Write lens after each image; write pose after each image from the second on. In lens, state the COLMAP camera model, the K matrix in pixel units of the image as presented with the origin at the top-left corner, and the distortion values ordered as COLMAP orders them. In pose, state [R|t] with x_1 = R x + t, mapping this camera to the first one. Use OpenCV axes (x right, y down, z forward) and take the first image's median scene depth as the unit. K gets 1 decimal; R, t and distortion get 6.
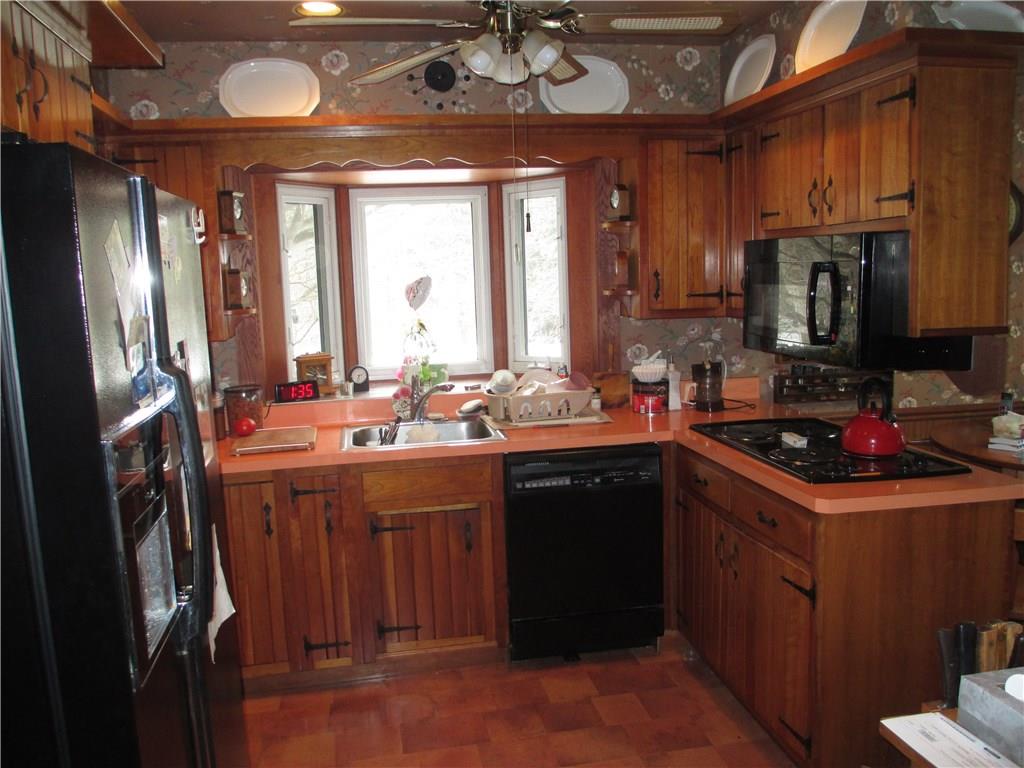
lens RADIAL K [[837.1, 0, 513.6], [0, 837.1, 375.7], [0, 0, 1]] dist [-0.083444, 0.029290]
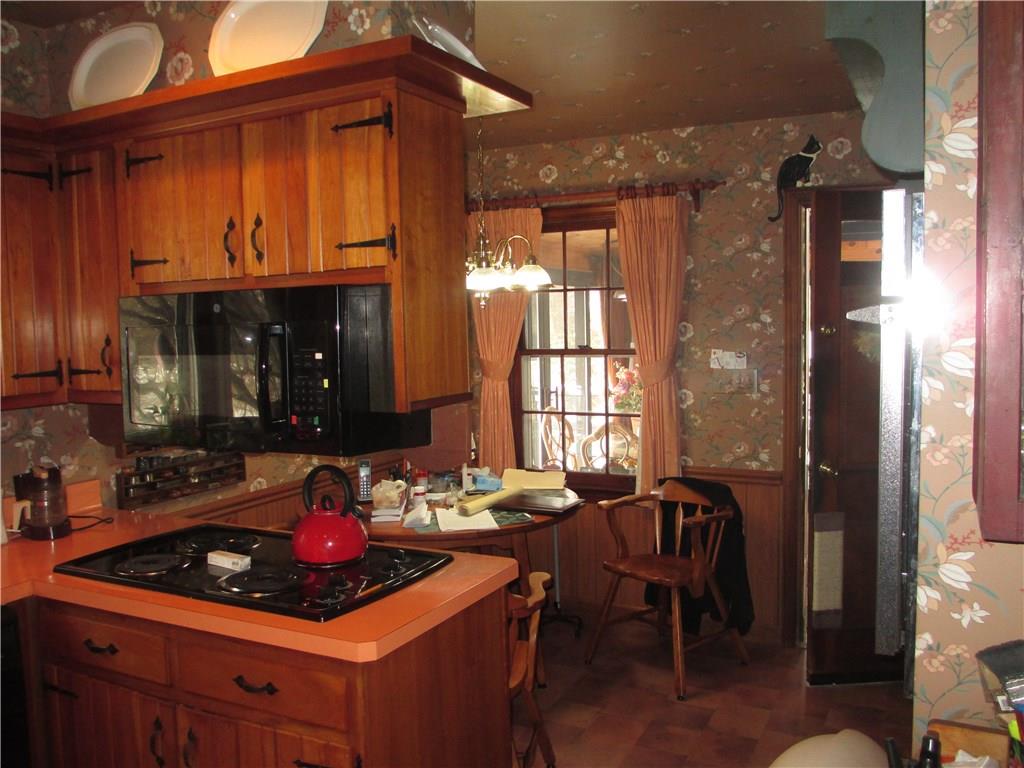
lens RADIAL K [[837.1, 0, 513.6], [0, 837.1, 375.7], [0, 0, 1]] dist [-0.083444, 0.029290]
pose [[0.602674, -0.041993, 0.796881, -0.093209], [0.110604, 0.993372, -0.031301, -0.036633], [-0.790285, 0.107003, 0.603324, 0.327167]]
